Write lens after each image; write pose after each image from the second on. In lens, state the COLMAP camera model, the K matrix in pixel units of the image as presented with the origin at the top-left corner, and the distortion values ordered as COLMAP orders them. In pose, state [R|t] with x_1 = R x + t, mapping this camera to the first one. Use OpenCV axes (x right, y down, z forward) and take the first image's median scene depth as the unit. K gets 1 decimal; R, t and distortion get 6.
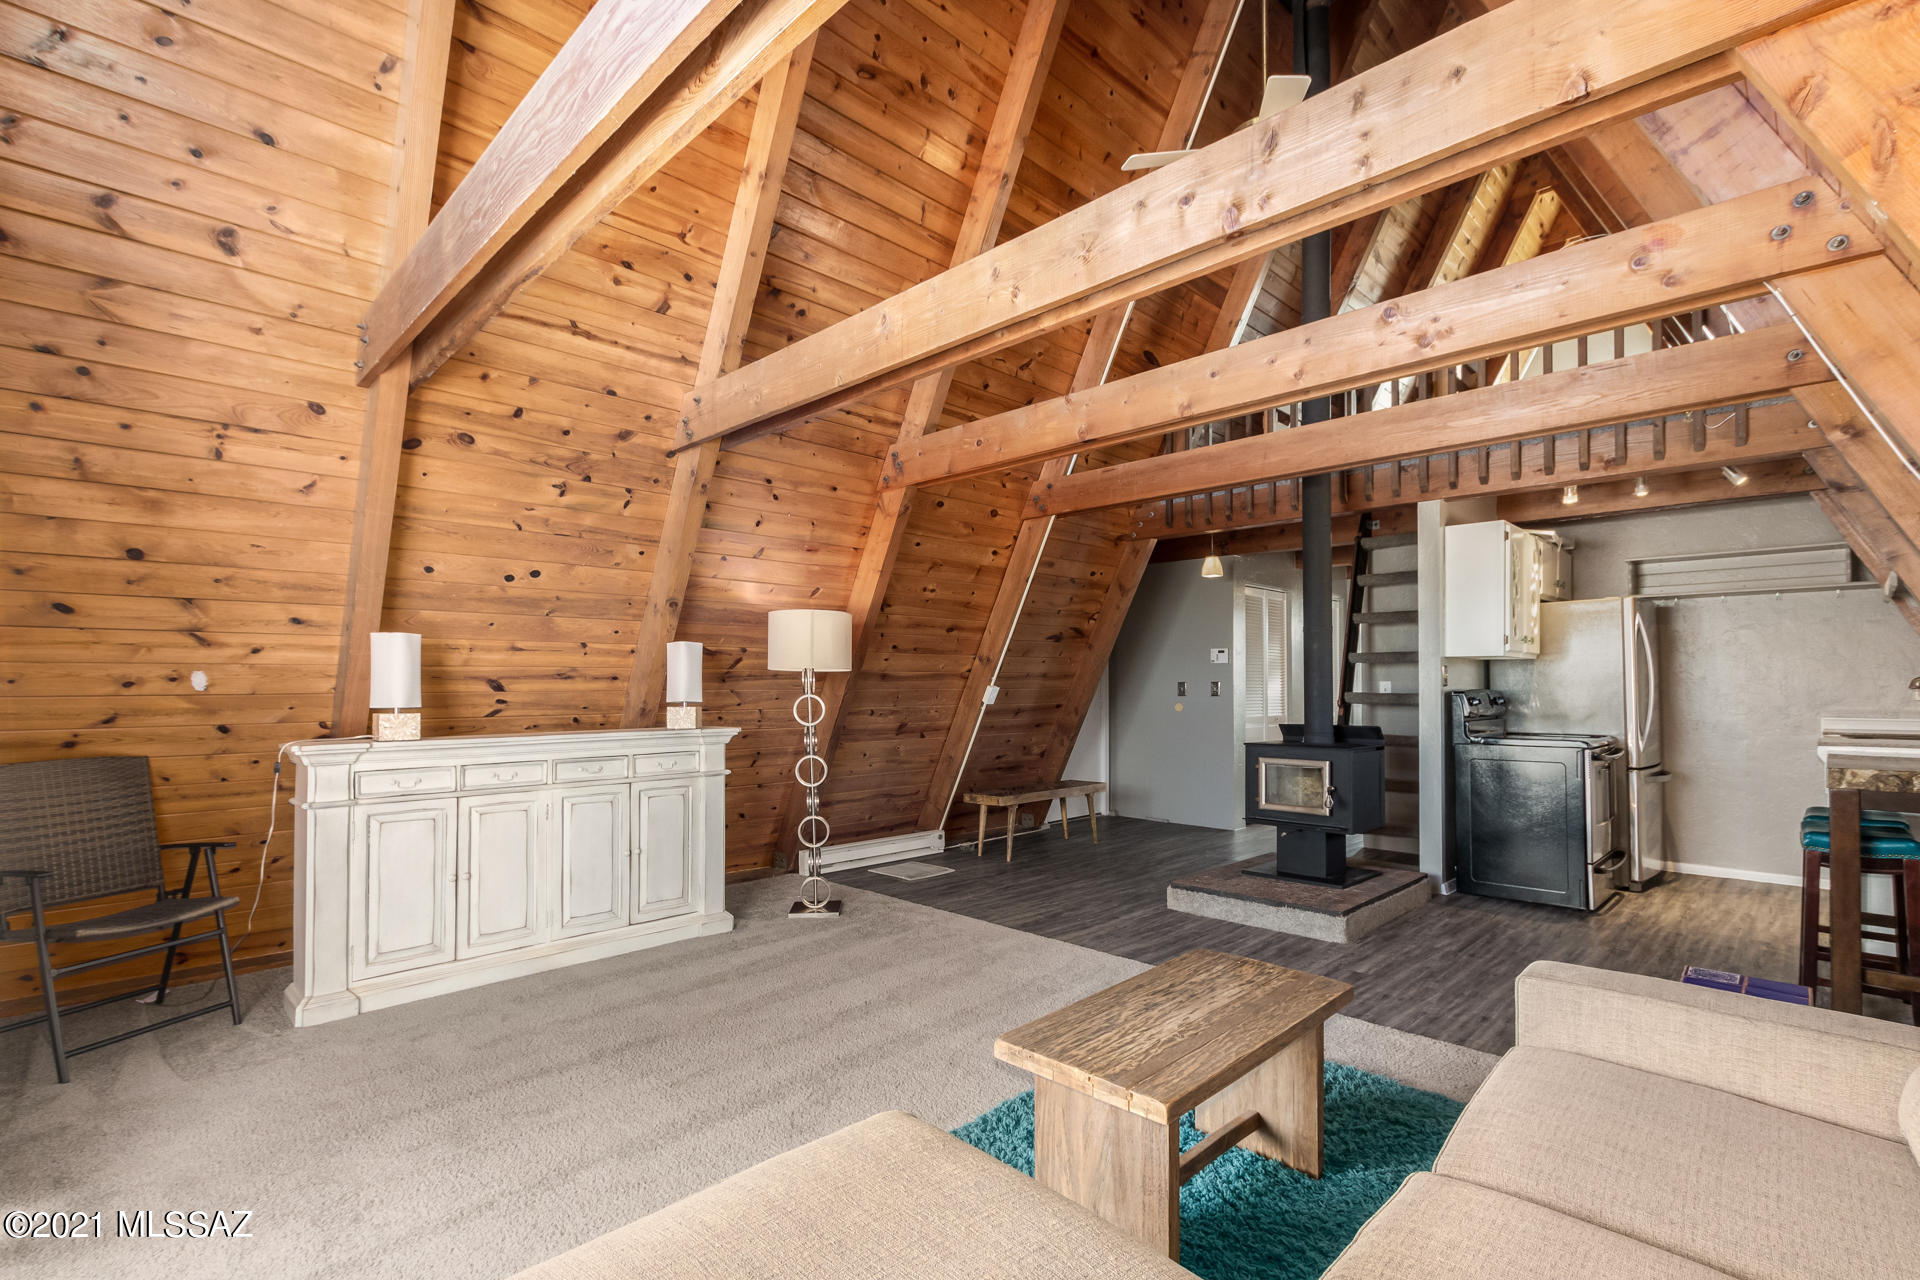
lens RADIAL K [[883.3, 0, 934.1], [0, 883.3, 664.7], [0, 0, 1]] dist [0.006212, -0.004301]
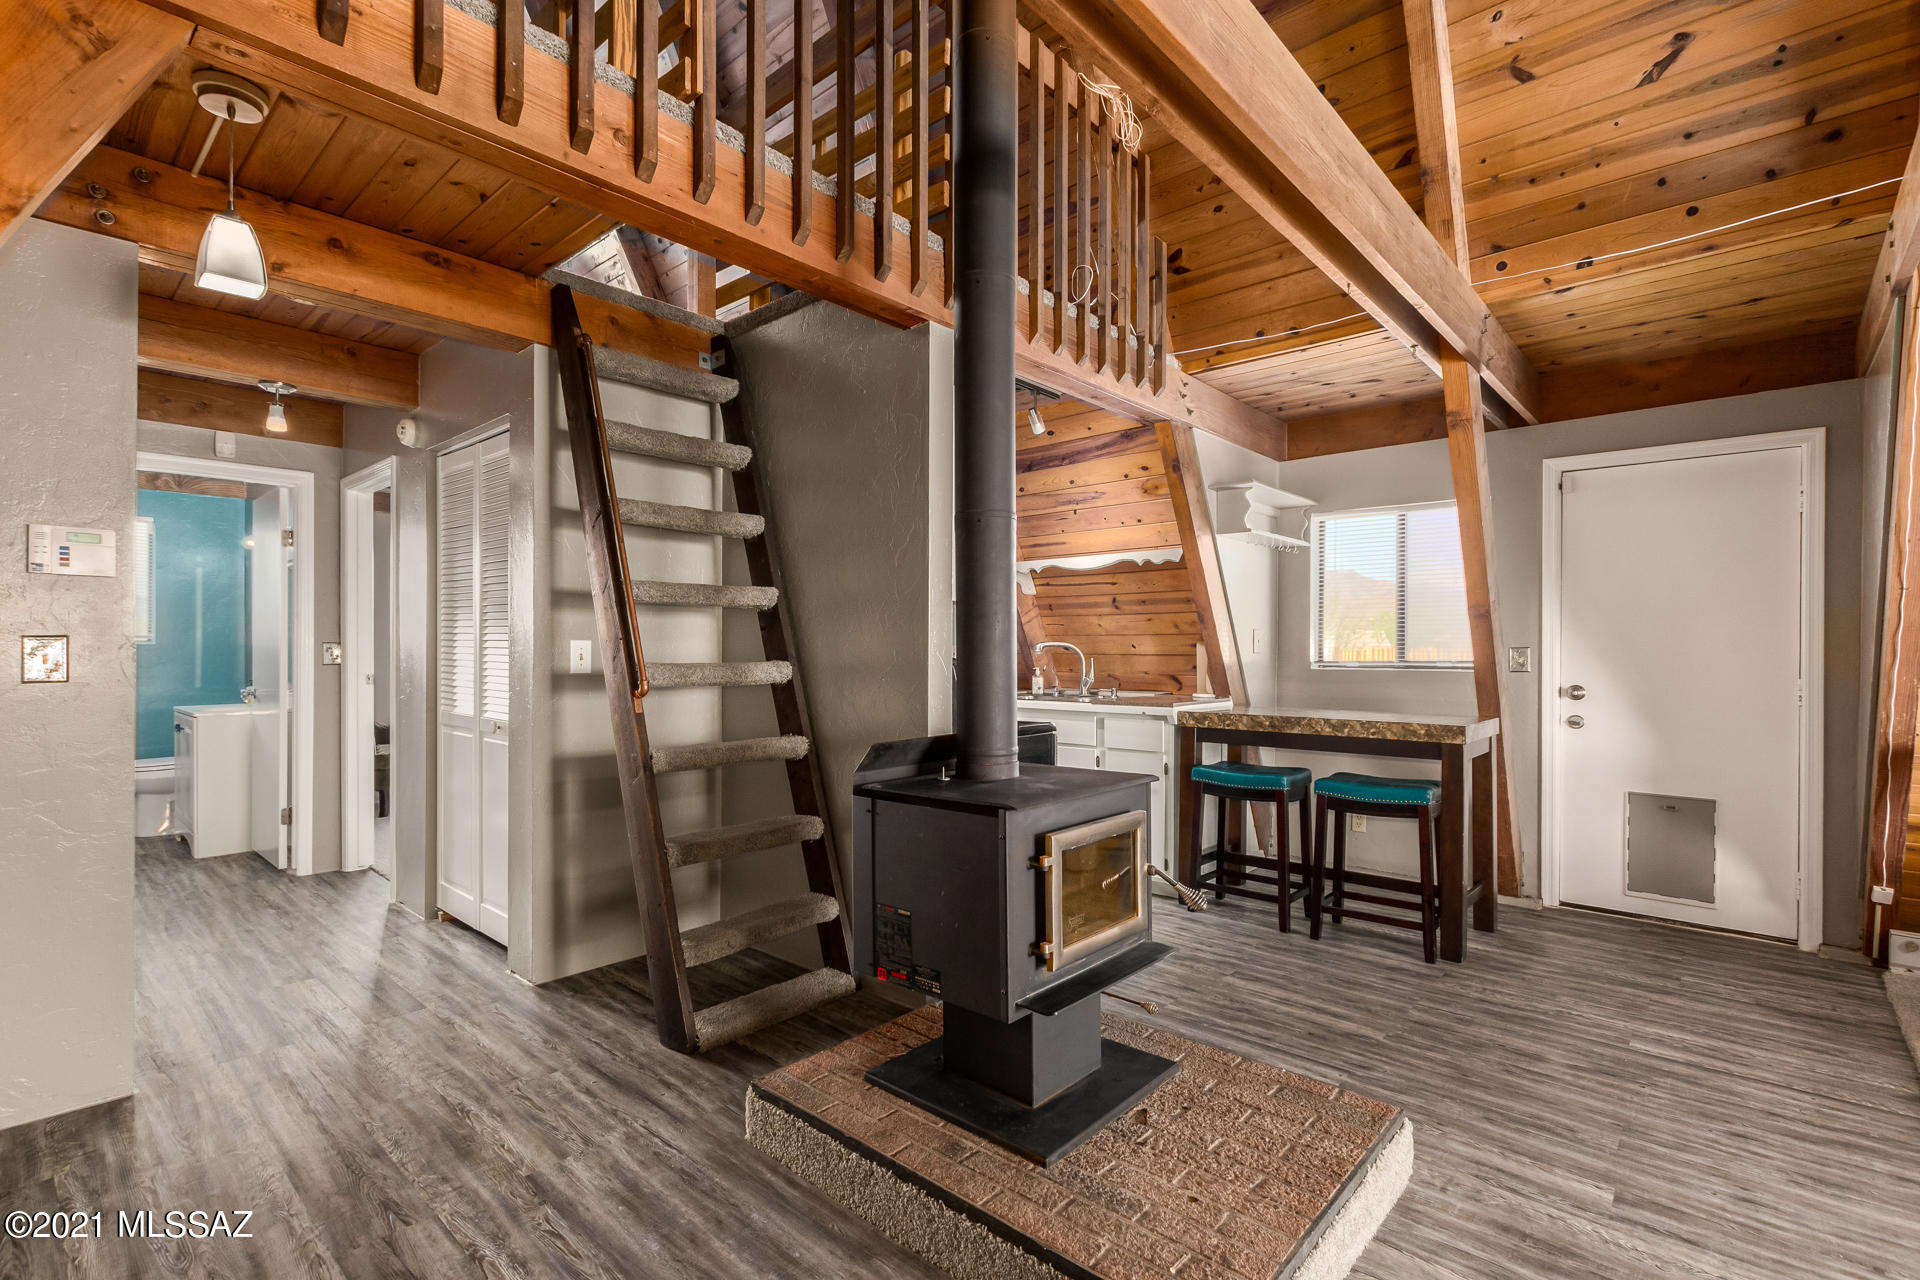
lens RADIAL K [[883.3, 0, 987.4], [0, 883.3, 650.8], [0, 0, 1]] dist [0.006212, -0.004301]
pose [[-0.083042, -0.001326, 0.996545, -0.007137], [-0.025303, 0.999680, -0.000779, 0.024279], [-0.996225, -0.025281, -0.083049, 1.004675]]
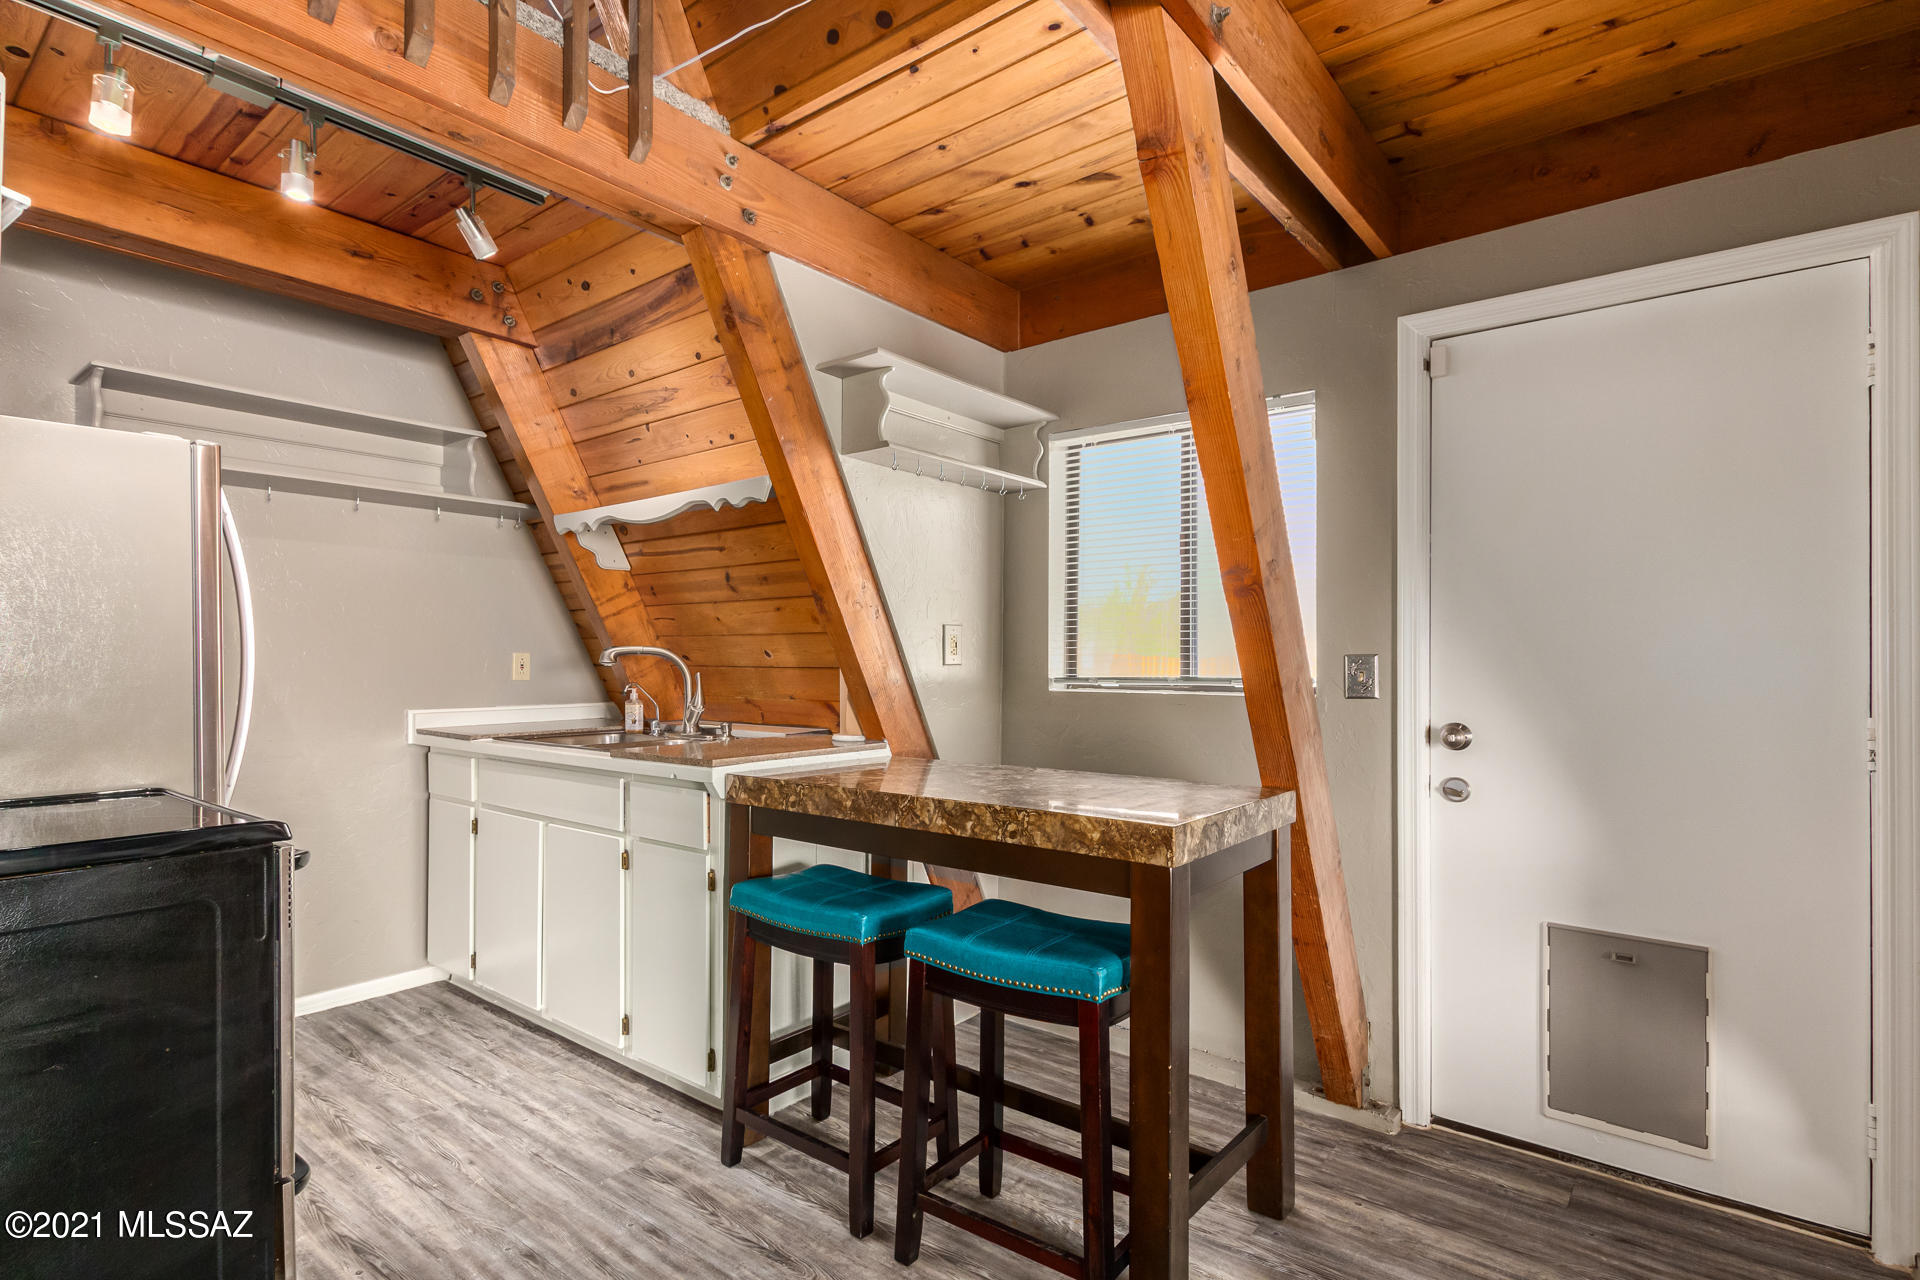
lens RADIAL K [[958.1, 0, 962.5], [0, 958.1, 652.3], [0, 0, 1]] dist [0.016645, -0.005202]
pose [[-0.123805, 0.007473, 0.992278, 0.303155], [-0.024357, 0.999647, -0.010568, 0.016939], [-0.992008, -0.025477, -0.123579, 0.708784]]
